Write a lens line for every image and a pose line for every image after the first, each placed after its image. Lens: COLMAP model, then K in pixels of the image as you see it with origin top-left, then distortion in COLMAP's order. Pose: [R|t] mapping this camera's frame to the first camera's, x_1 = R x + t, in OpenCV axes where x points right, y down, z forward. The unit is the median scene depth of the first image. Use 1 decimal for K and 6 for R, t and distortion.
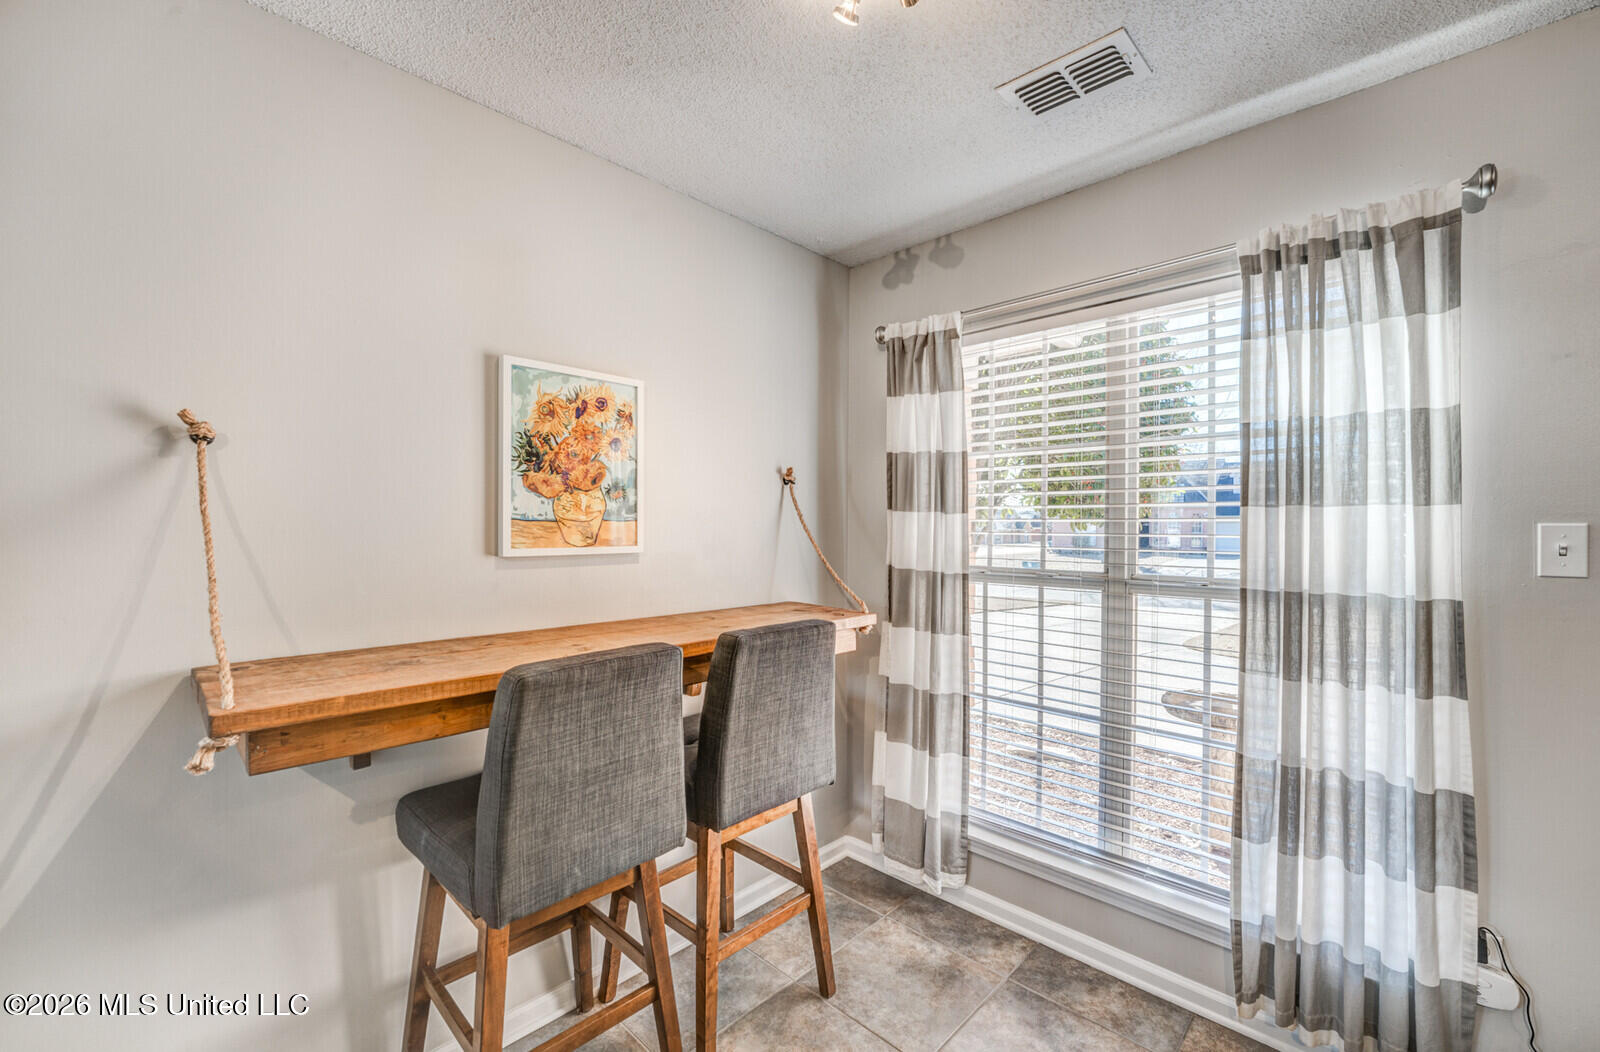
lens RADIAL K [[656.2, 0, 804.3], [0, 656.2, 534.1], [0, 0, 1]] dist [-0.017706, 0.001047]
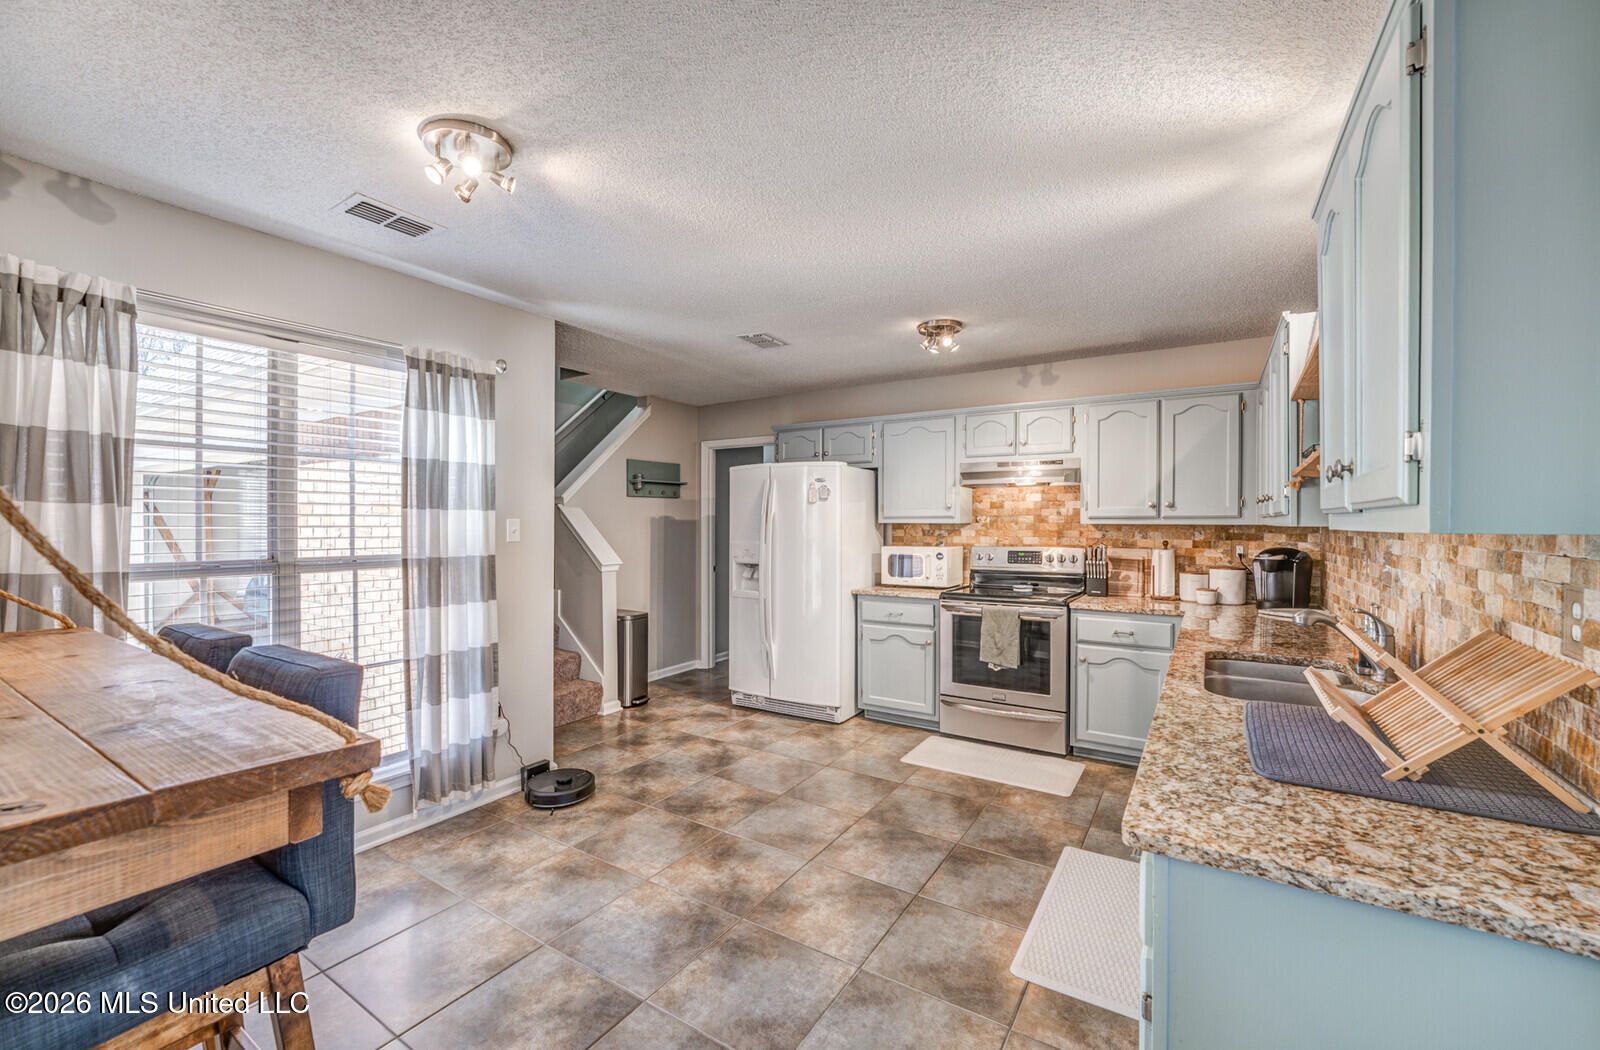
lens RADIAL K [[656.2, 0, 787.7], [0, 656.2, 538.6], [0, 0, 1]] dist [-0.017706, 0.001047]
pose [[-0.188934, -0.030159, 0.981527, -1.010372], [0.005577, 0.999479, 0.031784, -0.011840], [-0.981974, 0.011479, -0.188667, 0.335474]]
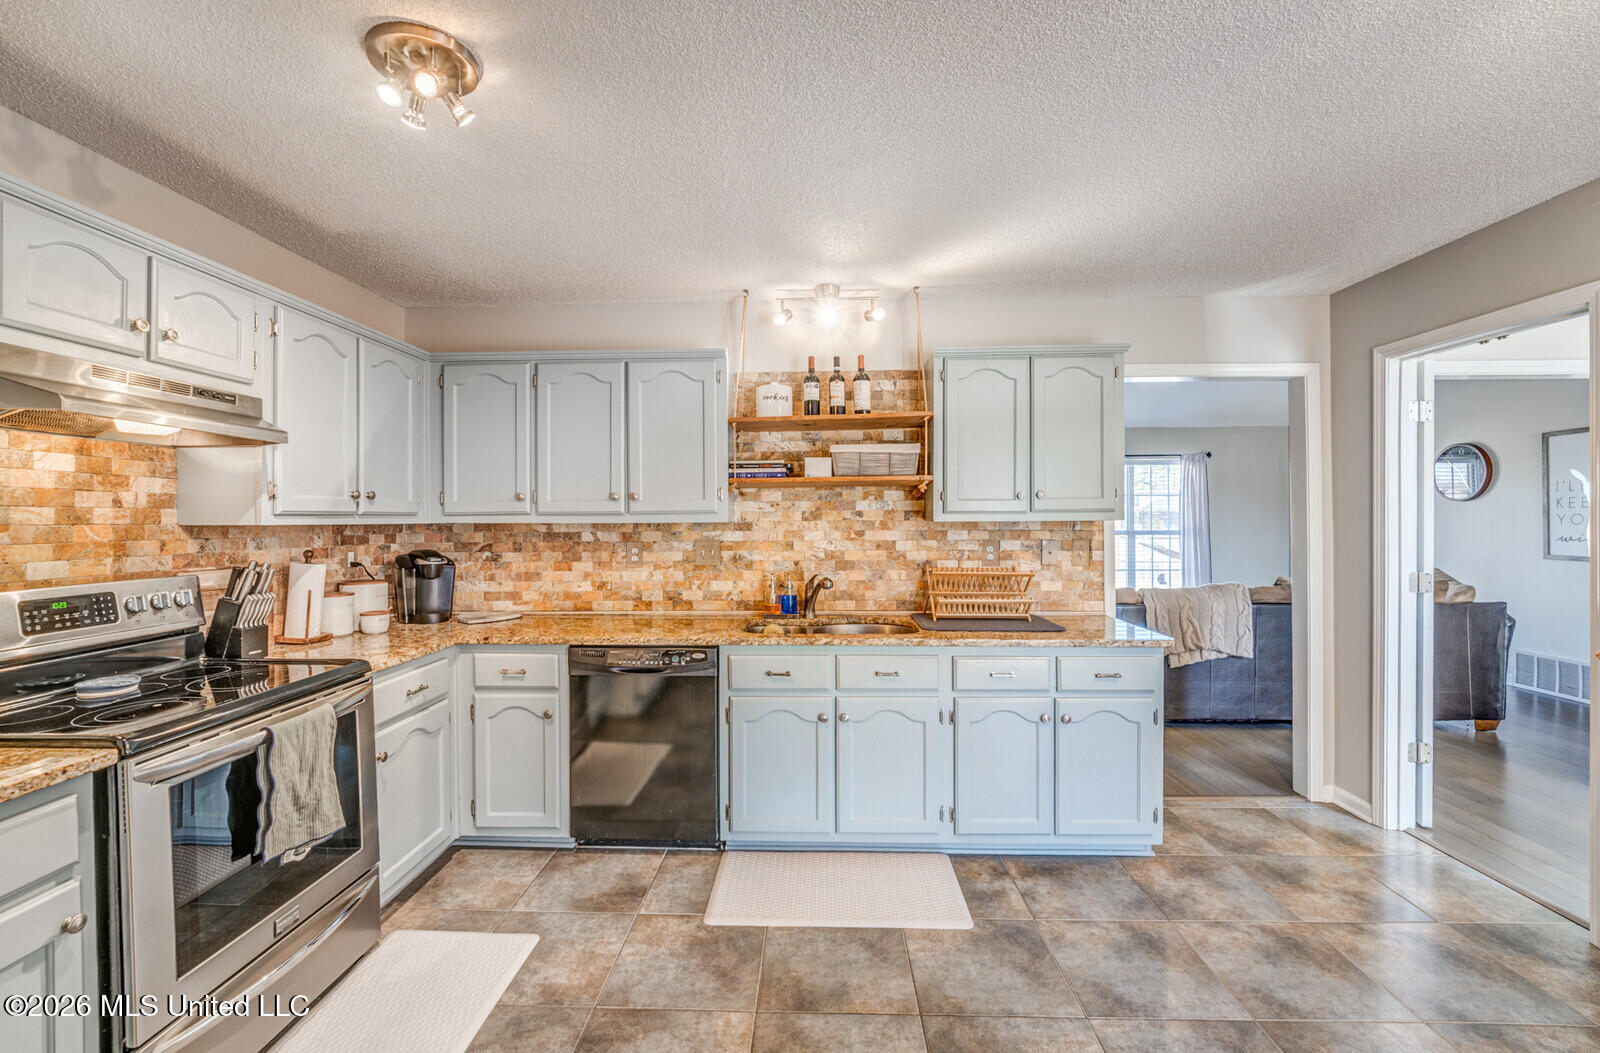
lens RADIAL K [[673.1, 0, 805.9], [0, 673.1, 518.0], [0, 0, 1]] dist [-0.010050, 0.000266]
pose [[-0.731119, -0.001649, -0.682248, 1.006313], [-0.004183, 0.999989, 0.002066, -0.005698], [0.682237, 0.004364, -0.731118, 0.460182]]
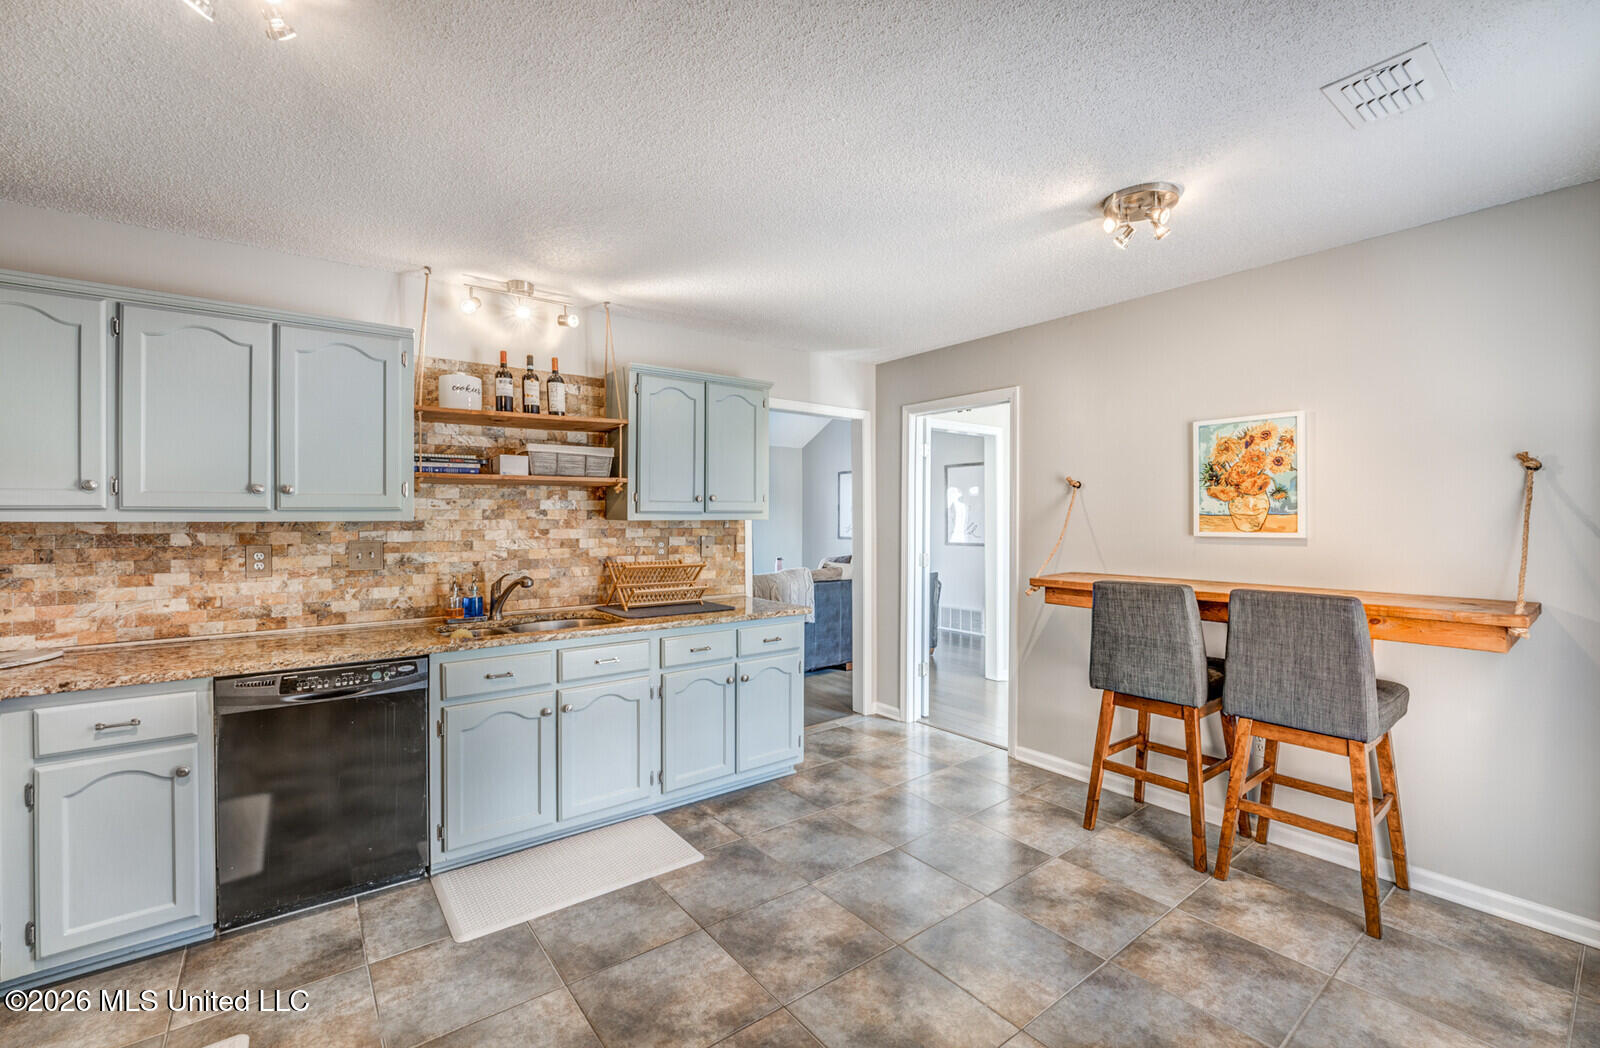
lens RADIAL K [[667.0, 0, 803.5], [0, 667.0, 520.4], [0, 0, 1]] dist [-0.012088, 0.001276]
pose [[-0.134076, 0.000128, -0.990971, 1.362933], [-0.008374, 0.999964, 0.001262, -0.001117], [0.990936, 0.008468, -0.134070, 0.182409]]
